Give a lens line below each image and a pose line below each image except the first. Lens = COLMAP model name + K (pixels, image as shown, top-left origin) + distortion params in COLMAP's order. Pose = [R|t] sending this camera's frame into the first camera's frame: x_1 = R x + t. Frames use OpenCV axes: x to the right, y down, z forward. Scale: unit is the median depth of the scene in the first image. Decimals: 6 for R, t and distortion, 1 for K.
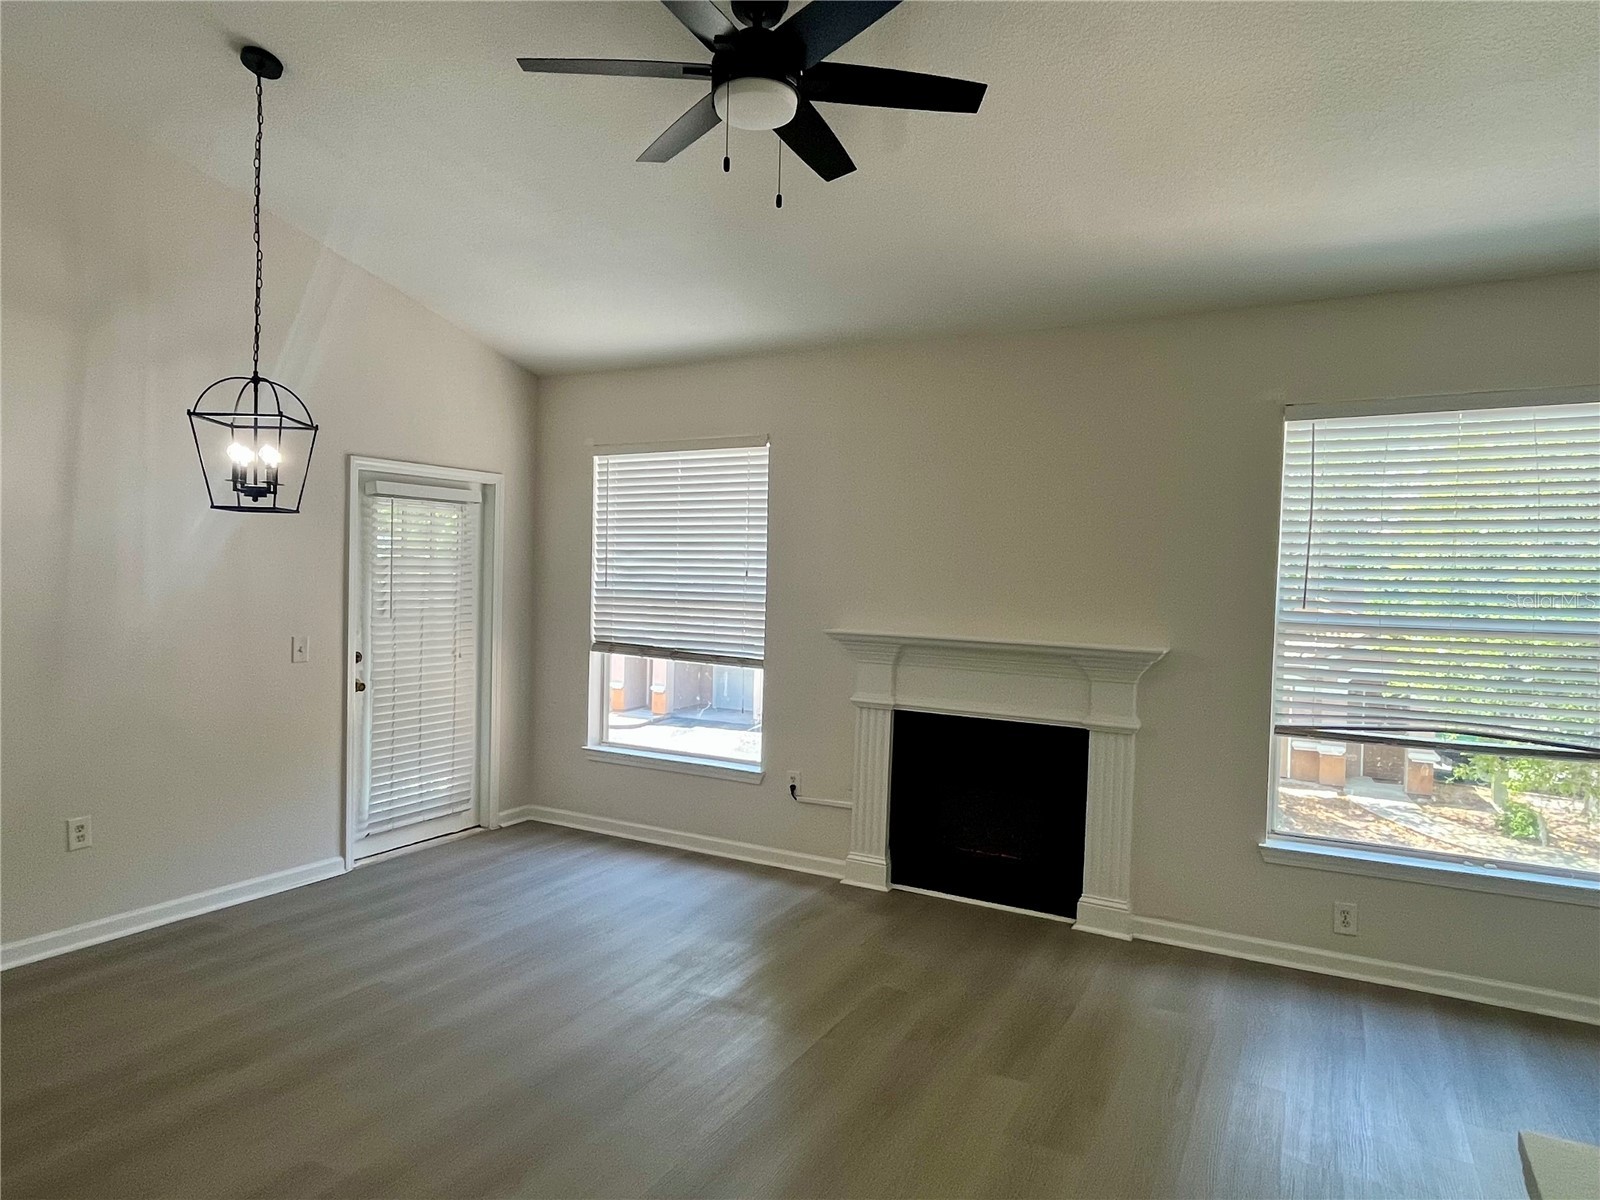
lens RADIAL K [[966.2, 0, 797.8], [0, 966.2, 599.6], [0, 0, 1]] dist [0.000122, -0.001378]
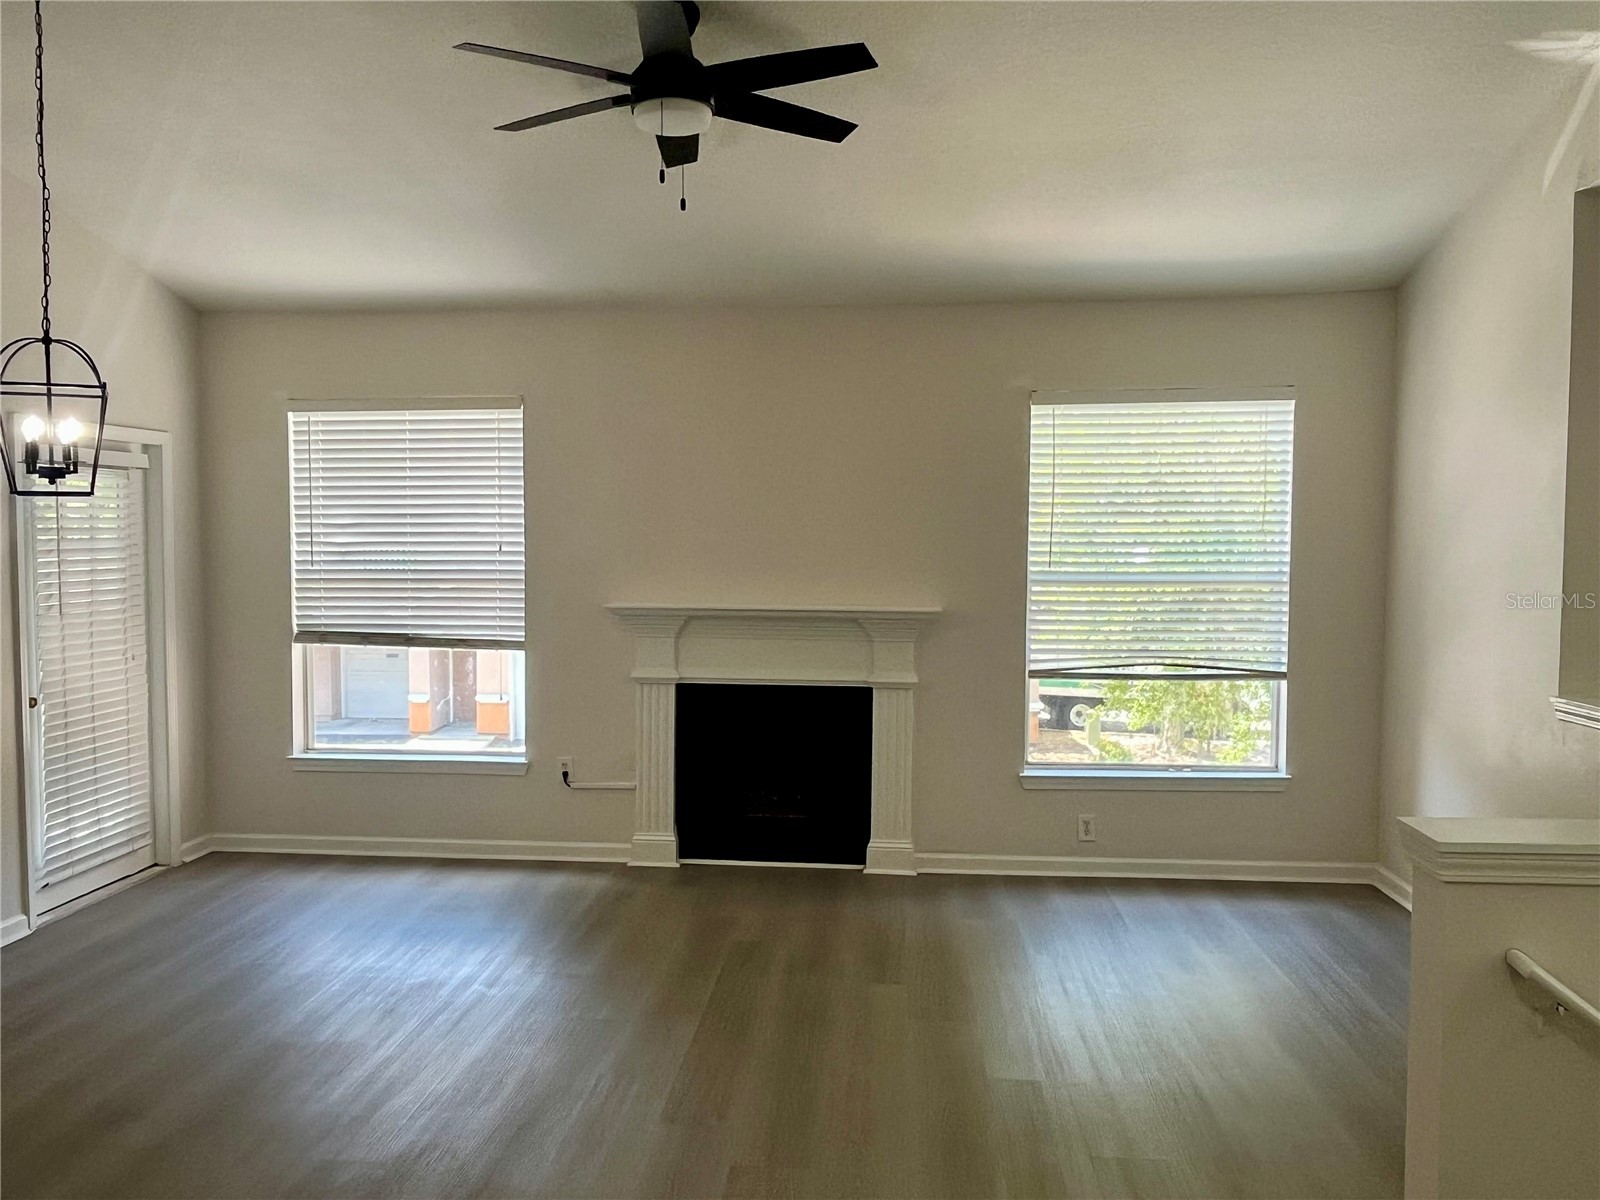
lens RADIAL K [[1192.8, 0, 793.2], [0, 1192.8, 600.0], [0, 0, 1]] dist [-0.005015, -0.000066]
pose [[0.917137, -0.043217, 0.396222, -0.266040], [0.030141, 0.998778, 0.039171, -0.014544], [-0.397431, -0.023982, 0.917319, -0.155907]]
